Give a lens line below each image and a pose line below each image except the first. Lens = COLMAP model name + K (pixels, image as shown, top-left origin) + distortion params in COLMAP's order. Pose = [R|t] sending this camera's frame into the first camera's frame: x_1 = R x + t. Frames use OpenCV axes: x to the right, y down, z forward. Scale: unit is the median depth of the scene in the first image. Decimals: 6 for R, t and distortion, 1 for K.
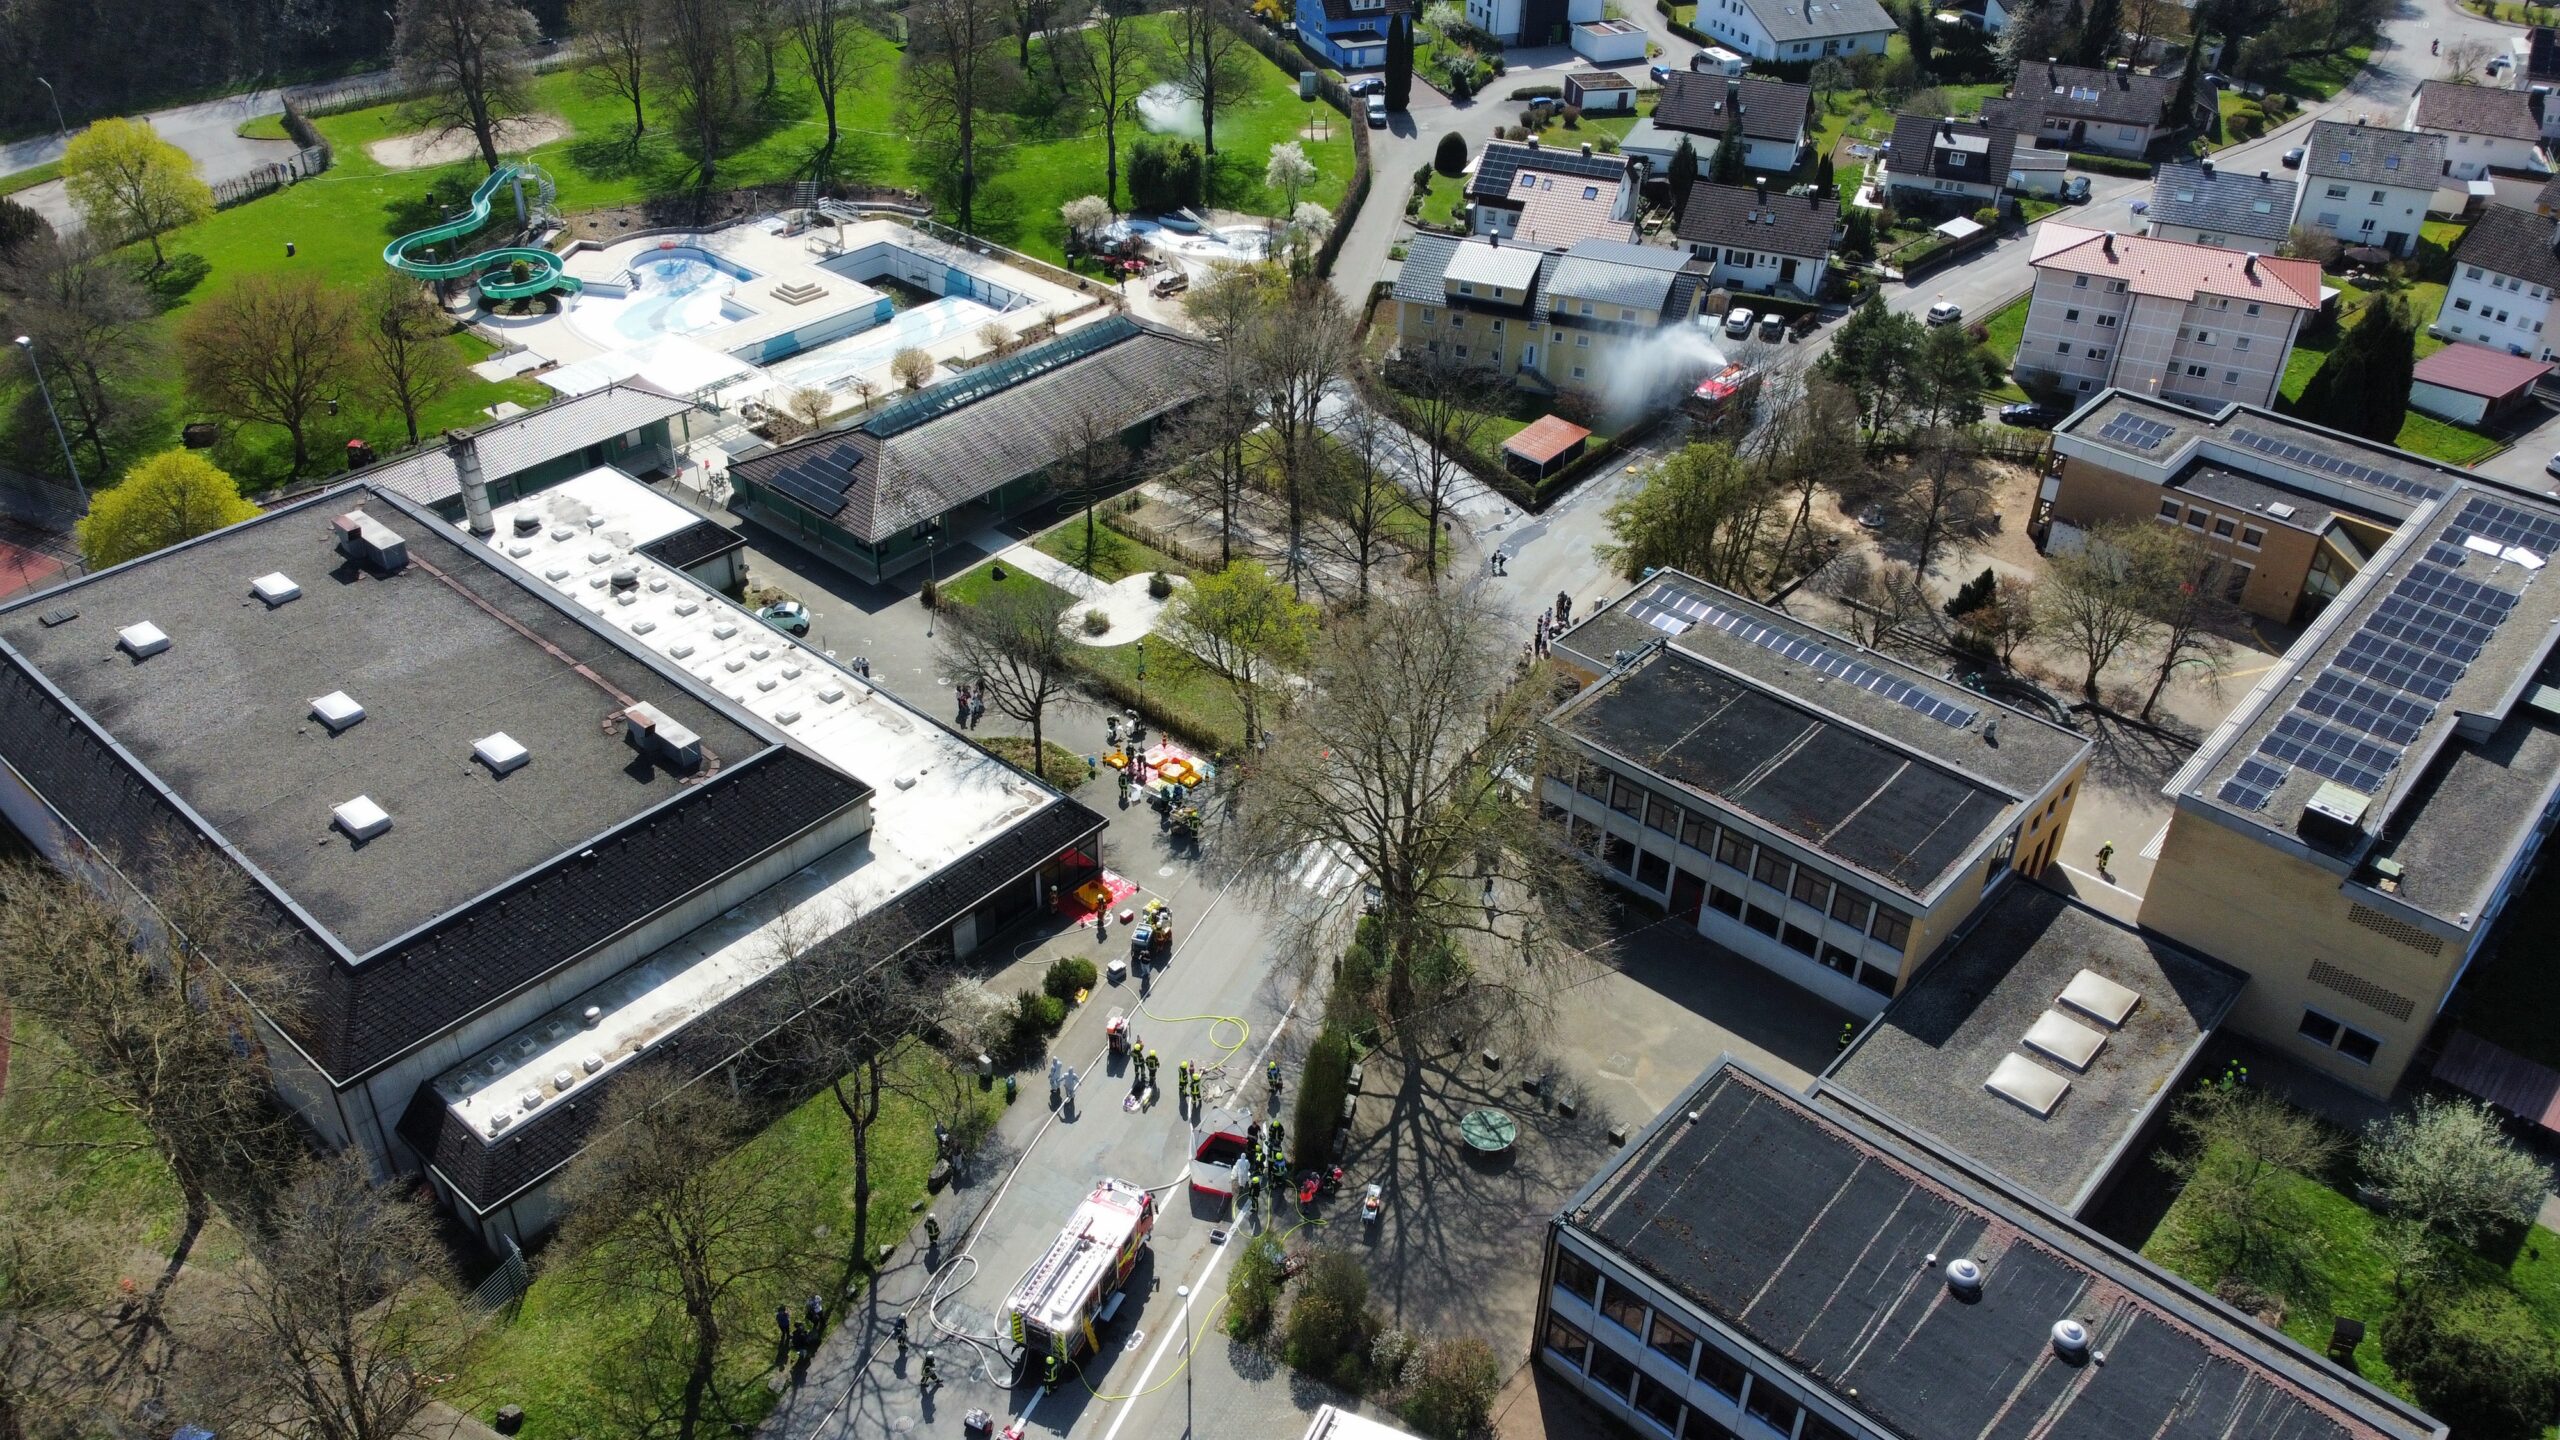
lens RADIAL K [[1914.8, 0, 1280.0], [0, 1914.8, 720.0], [0, 0, 1]] dist [-0.003264, -0.002130]
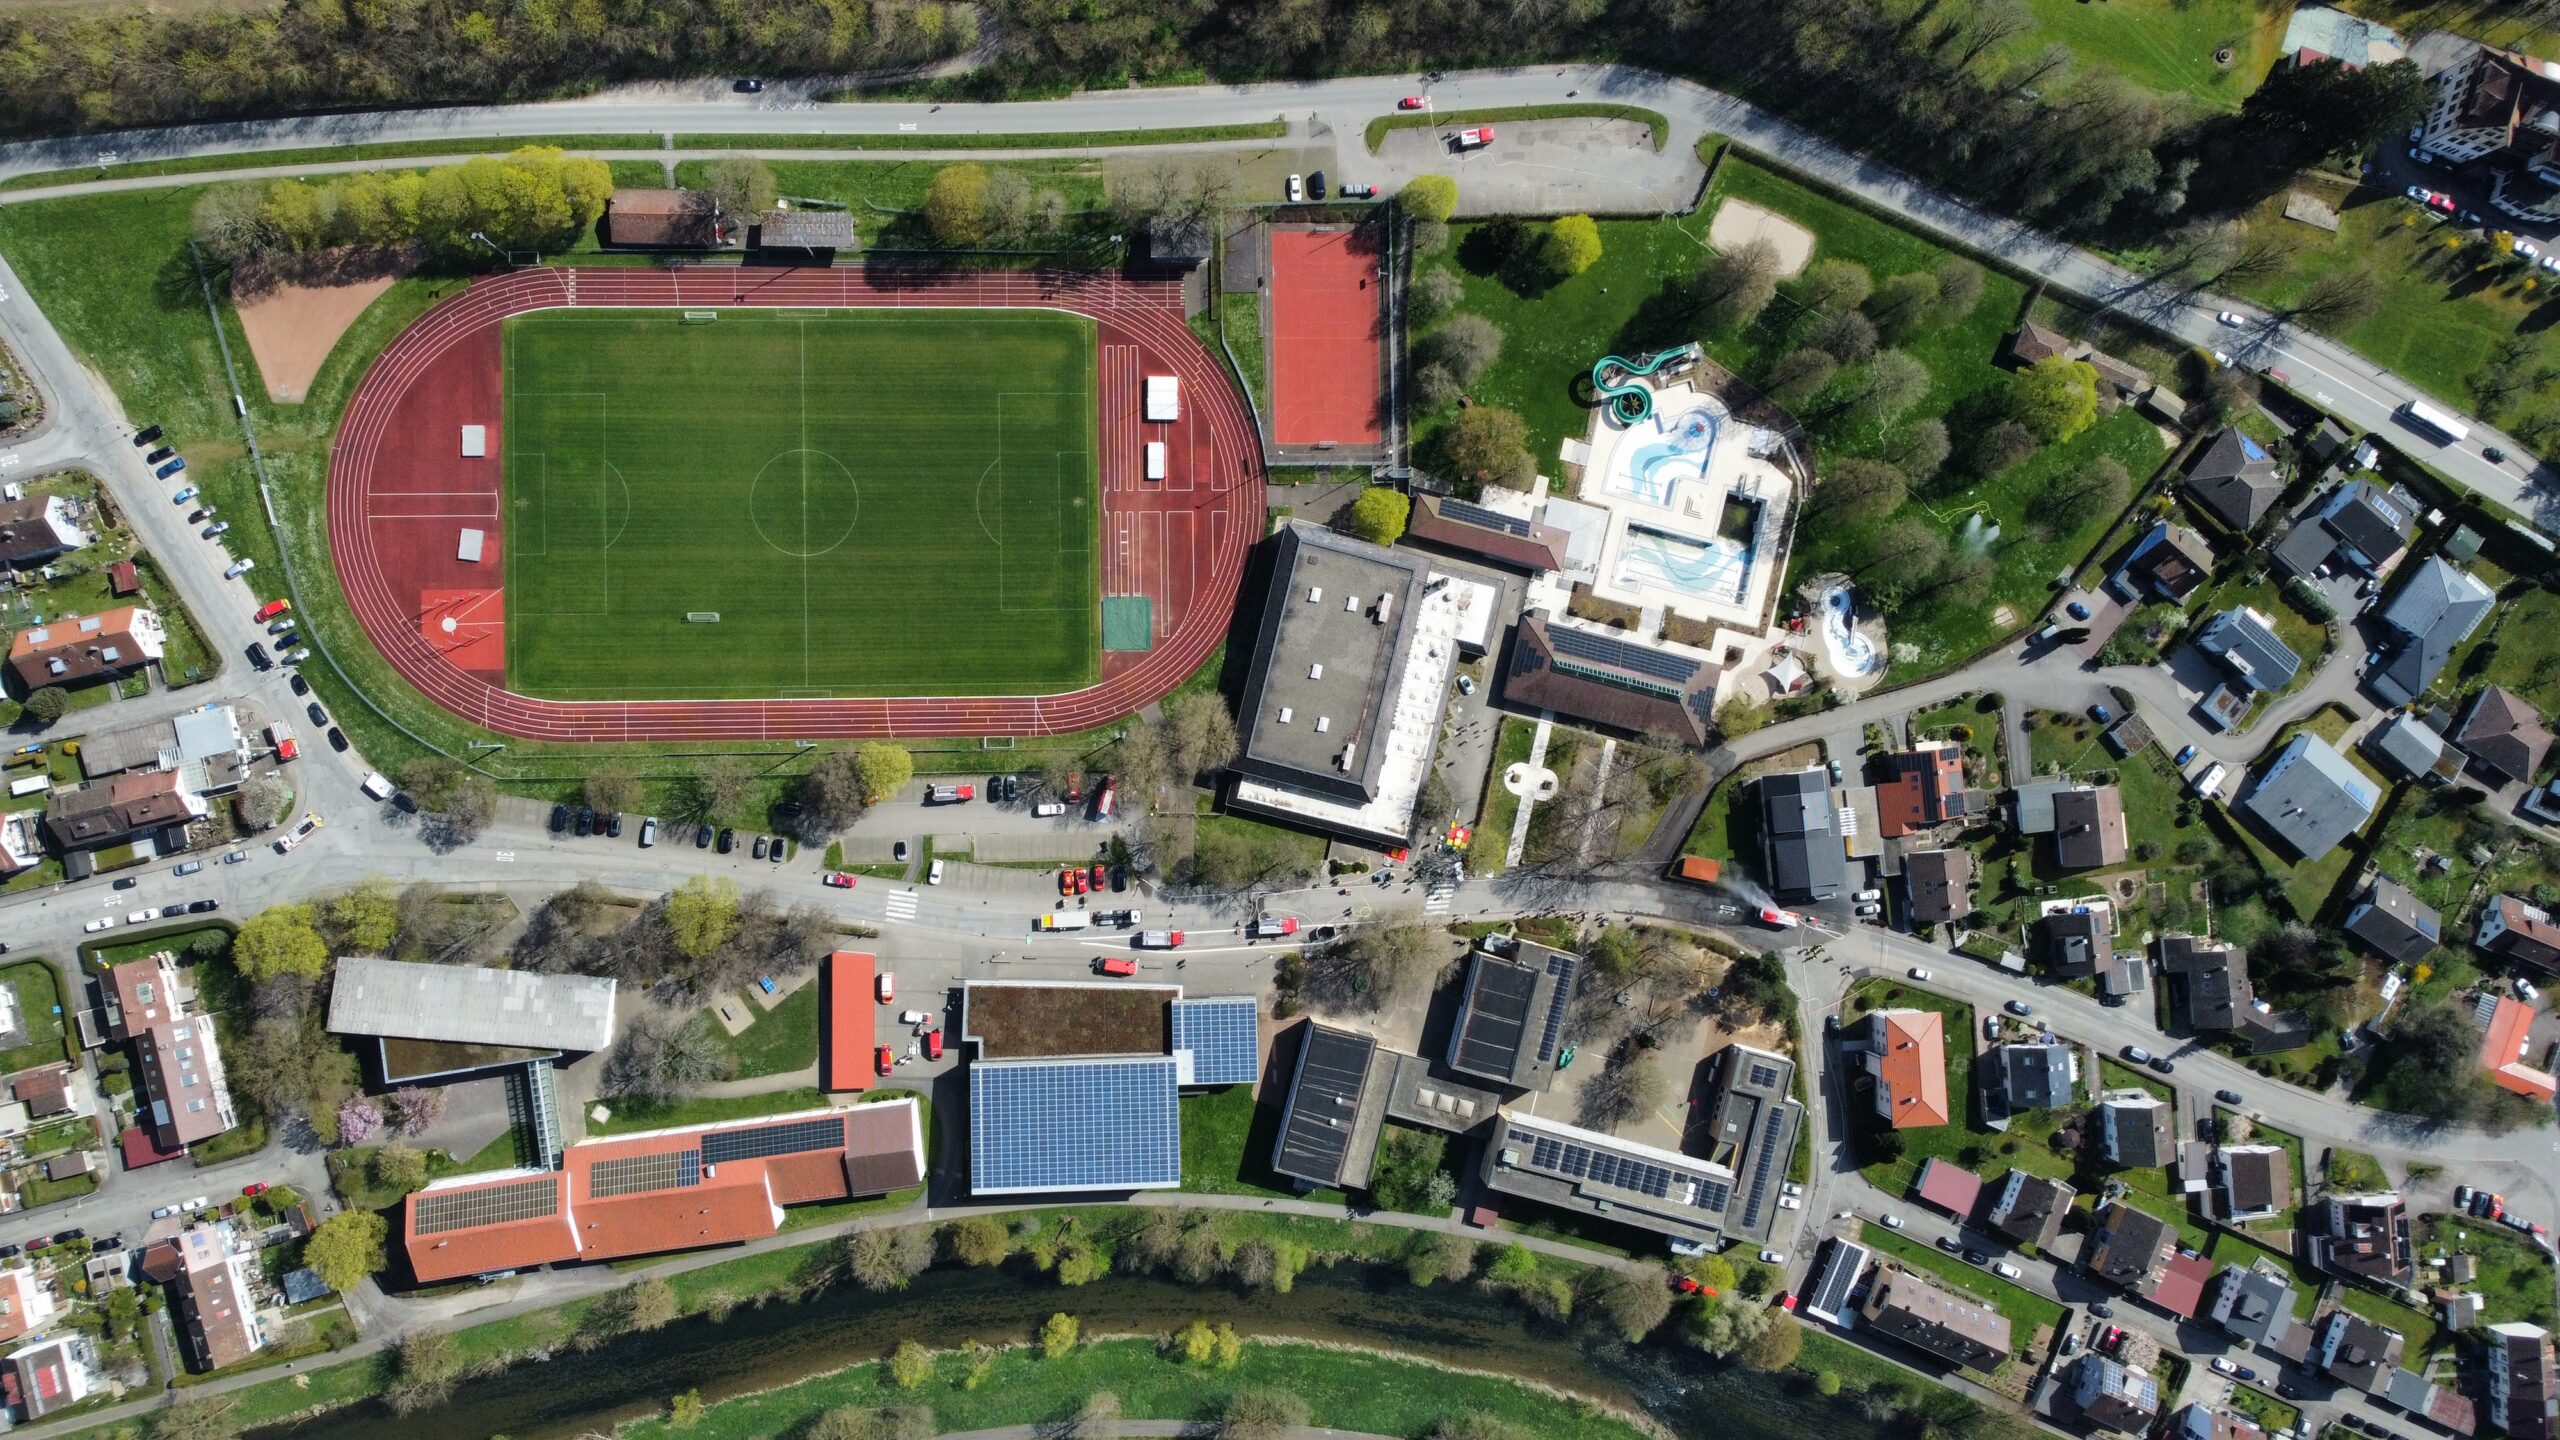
lens RADIAL K [[1914.8, 0, 1280.0], [0, 1914.8, 720.0], [0, 0, 1]] dist [-0.003264, -0.002130]
pose [[0.454653, 0.890608, -0.010443, -0.308357], [-0.563546, 0.296729, 0.770953, -2.143874], [0.689715, -0.344630, 0.636807, -1.106998]]
